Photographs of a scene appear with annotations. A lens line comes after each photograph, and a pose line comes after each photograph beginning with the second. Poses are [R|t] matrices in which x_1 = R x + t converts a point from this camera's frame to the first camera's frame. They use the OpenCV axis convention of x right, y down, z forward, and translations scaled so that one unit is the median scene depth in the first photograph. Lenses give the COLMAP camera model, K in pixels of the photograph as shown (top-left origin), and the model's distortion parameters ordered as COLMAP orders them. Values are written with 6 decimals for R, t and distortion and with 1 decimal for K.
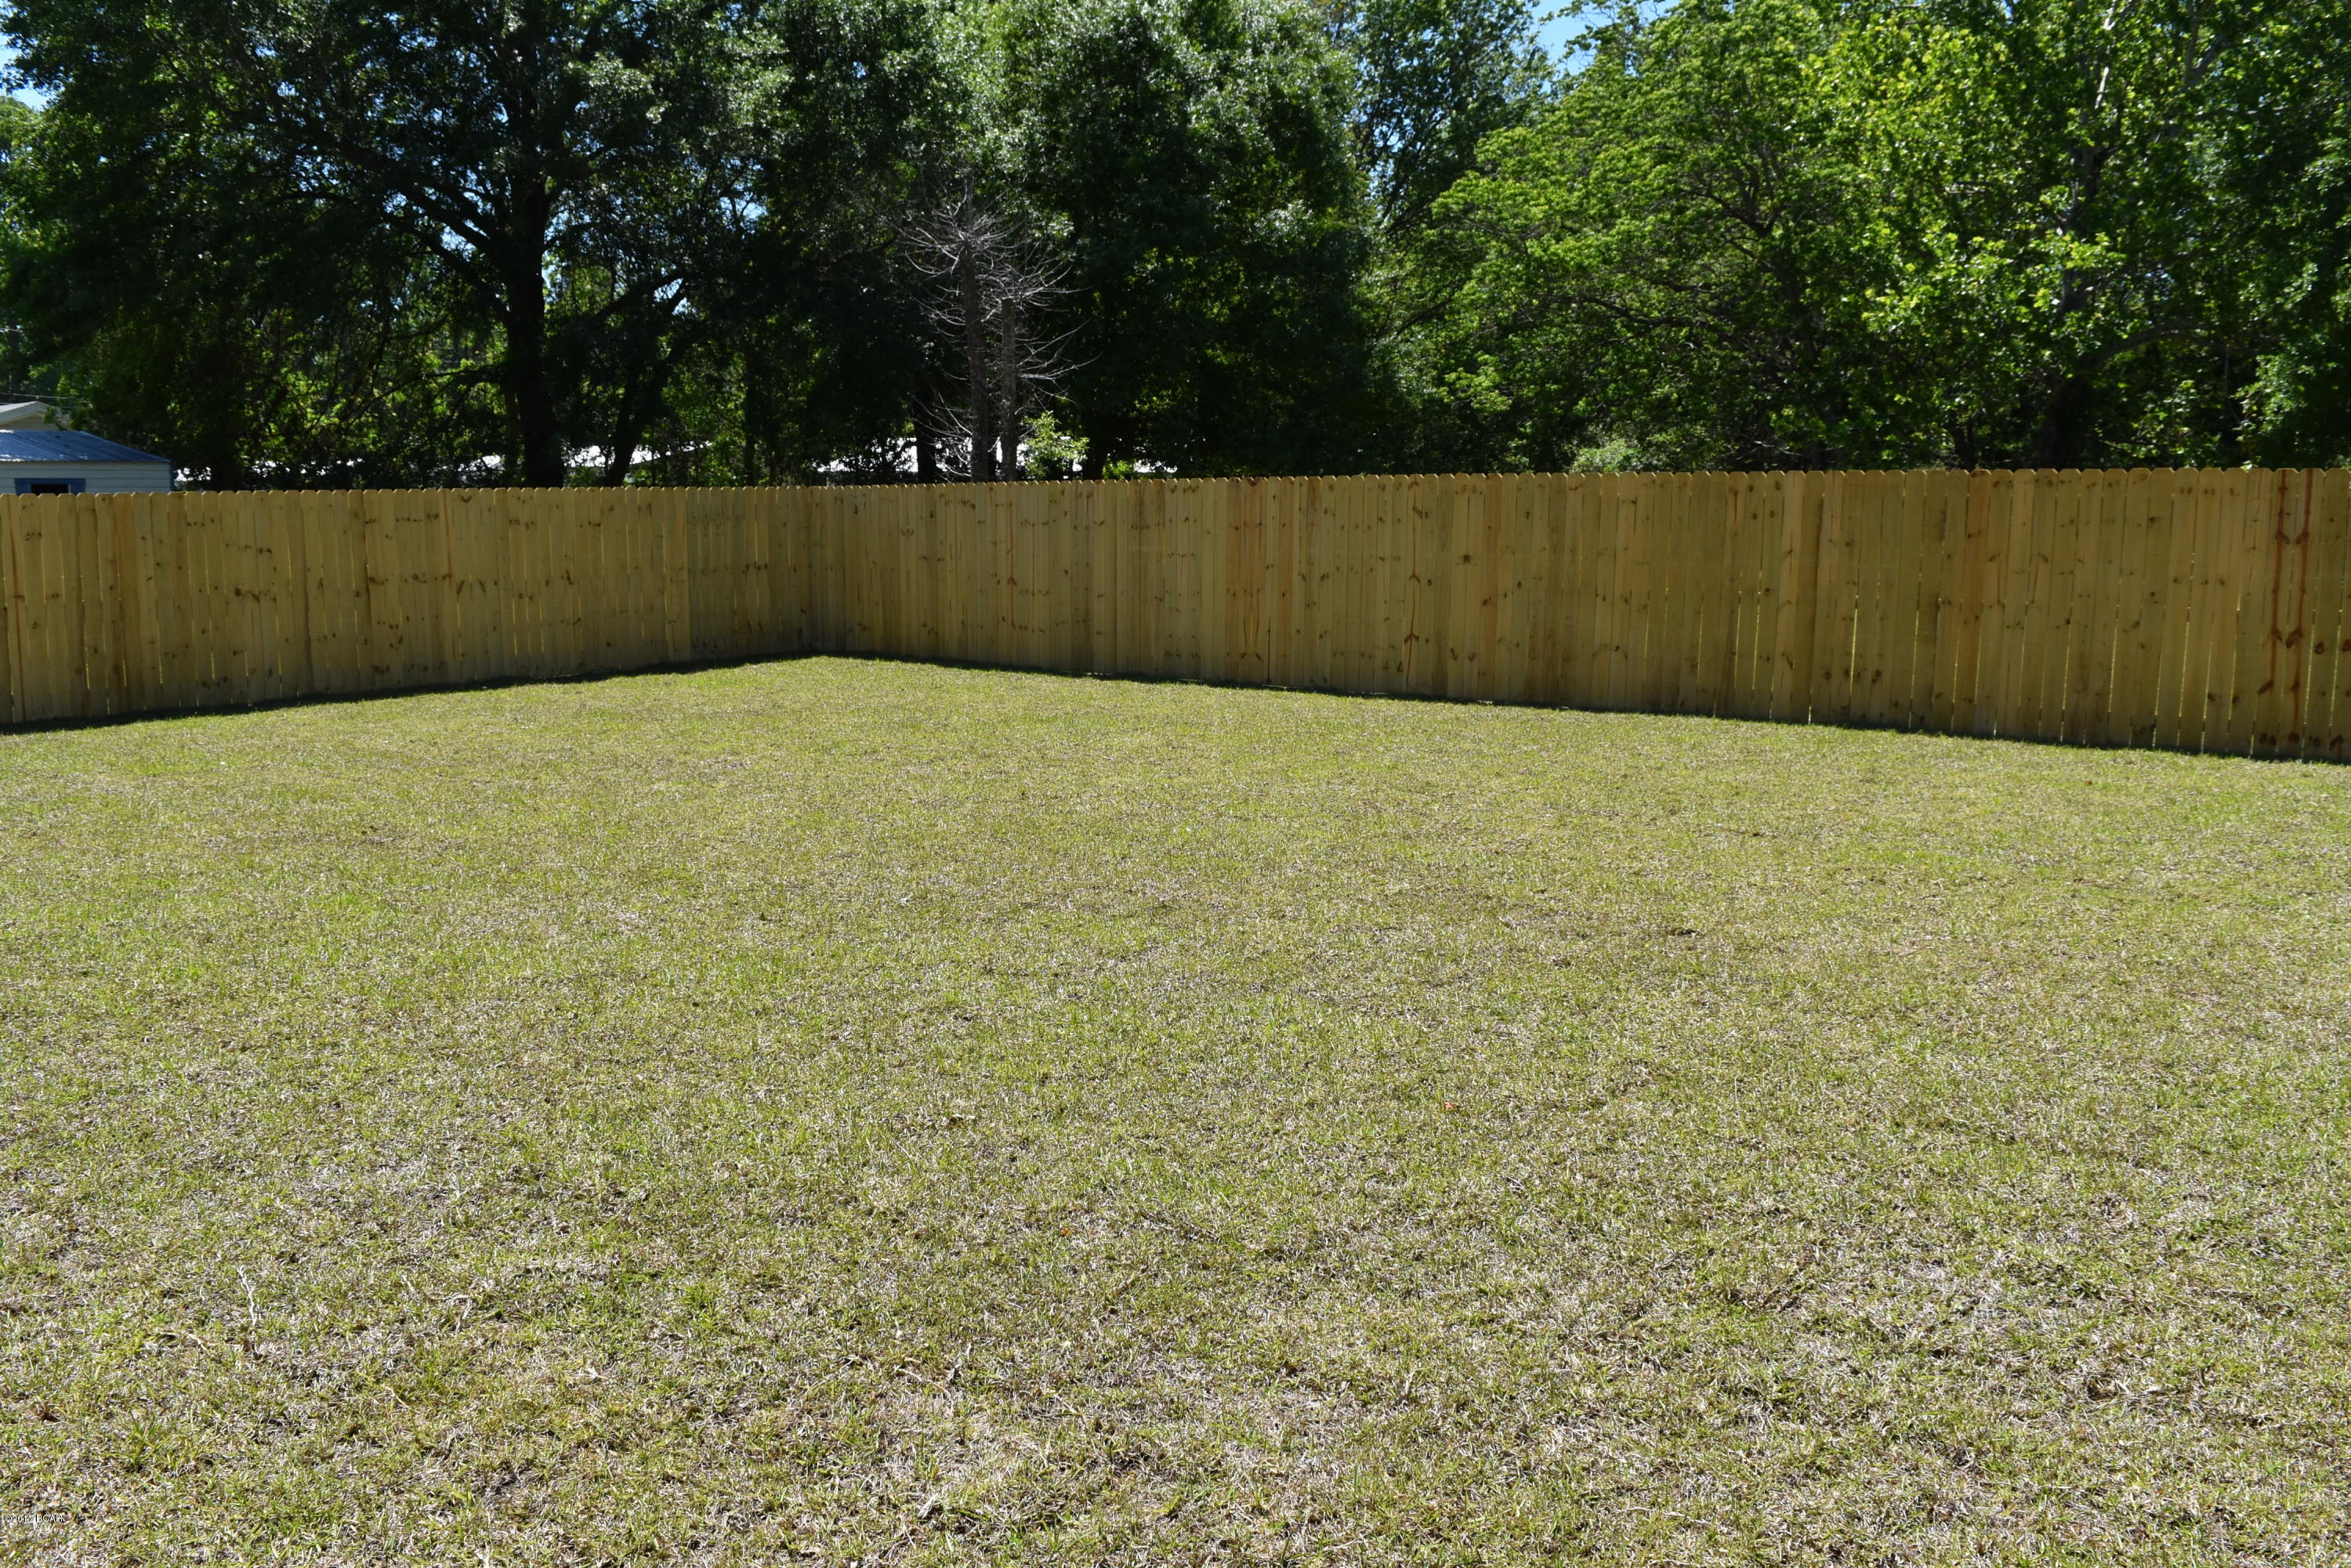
lens RADIAL K [[1845.6, 0, 1176.1], [0, 1845.6, 782.3], [0, 0, 1]] dist [-0.000088, 0.000830]
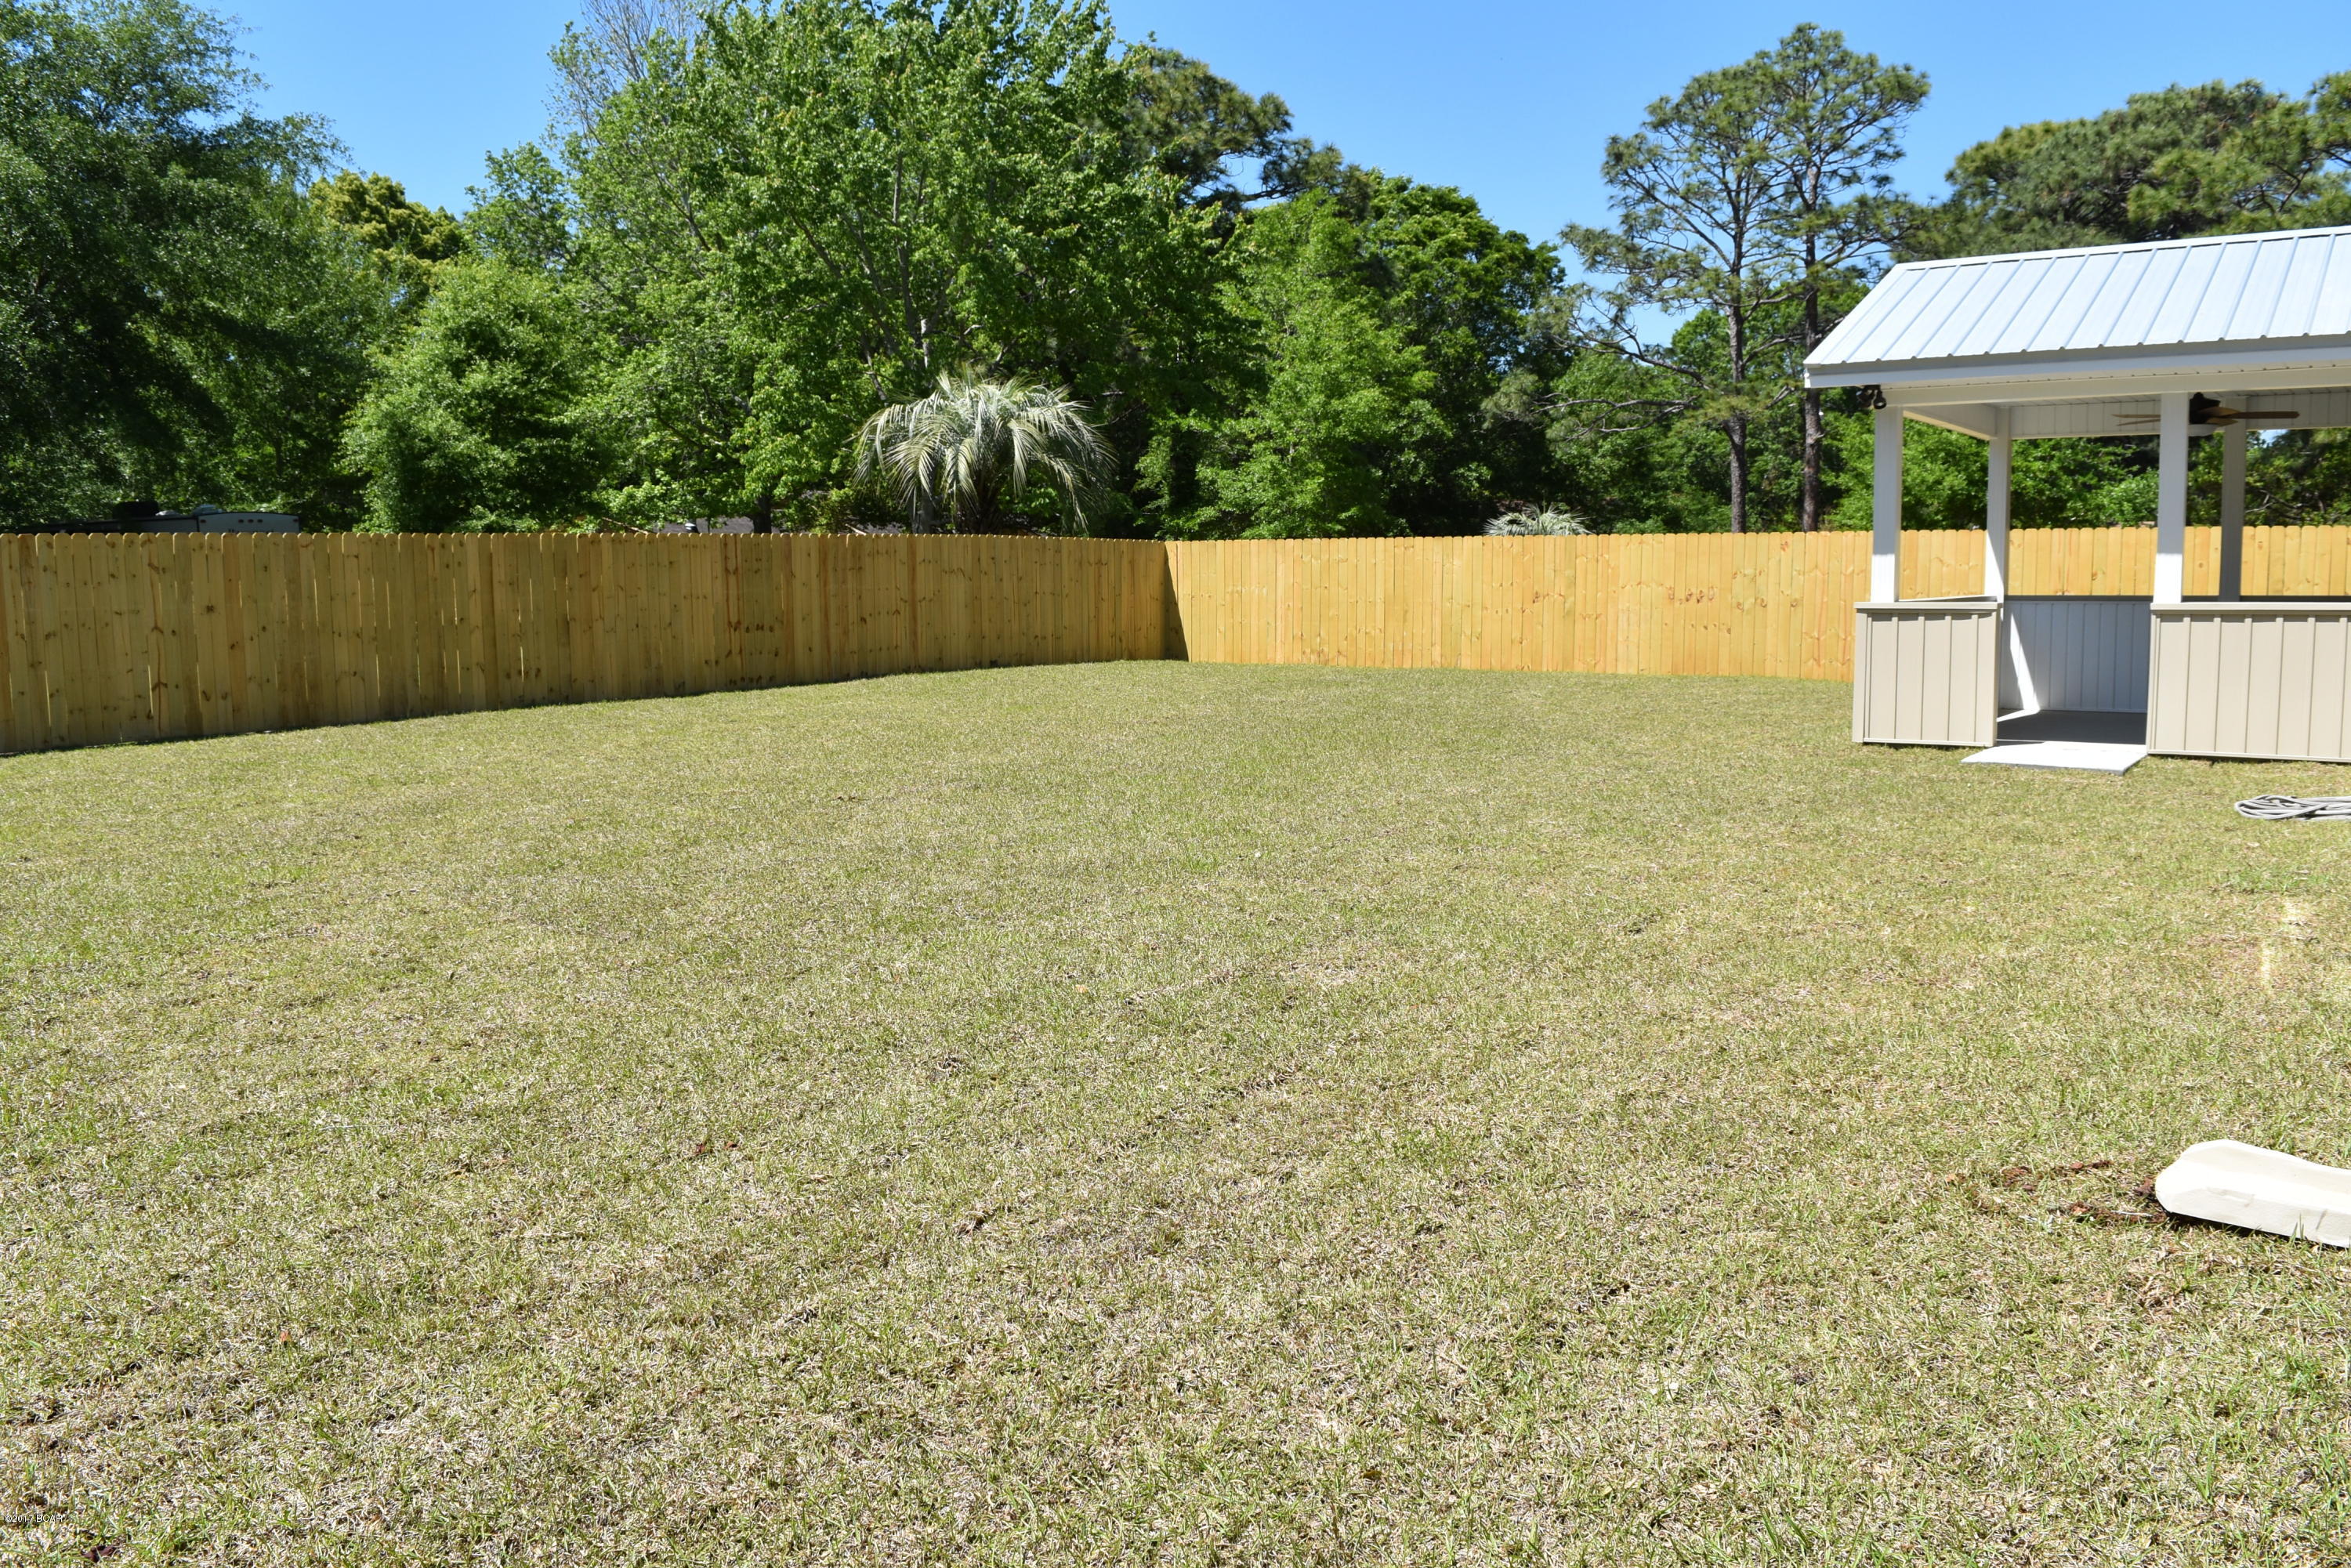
lens RADIAL K [[1845.6, 0, 1178.1], [0, 1845.6, 781.7], [0, 0, 1]] dist [-0.000088, 0.000830]
pose [[0.799515, -0.093635, 0.593302, -0.047049], [0.108755, 0.994015, 0.010320, 0.035209], [-0.590718, 0.056274, 0.804914, -0.241588]]
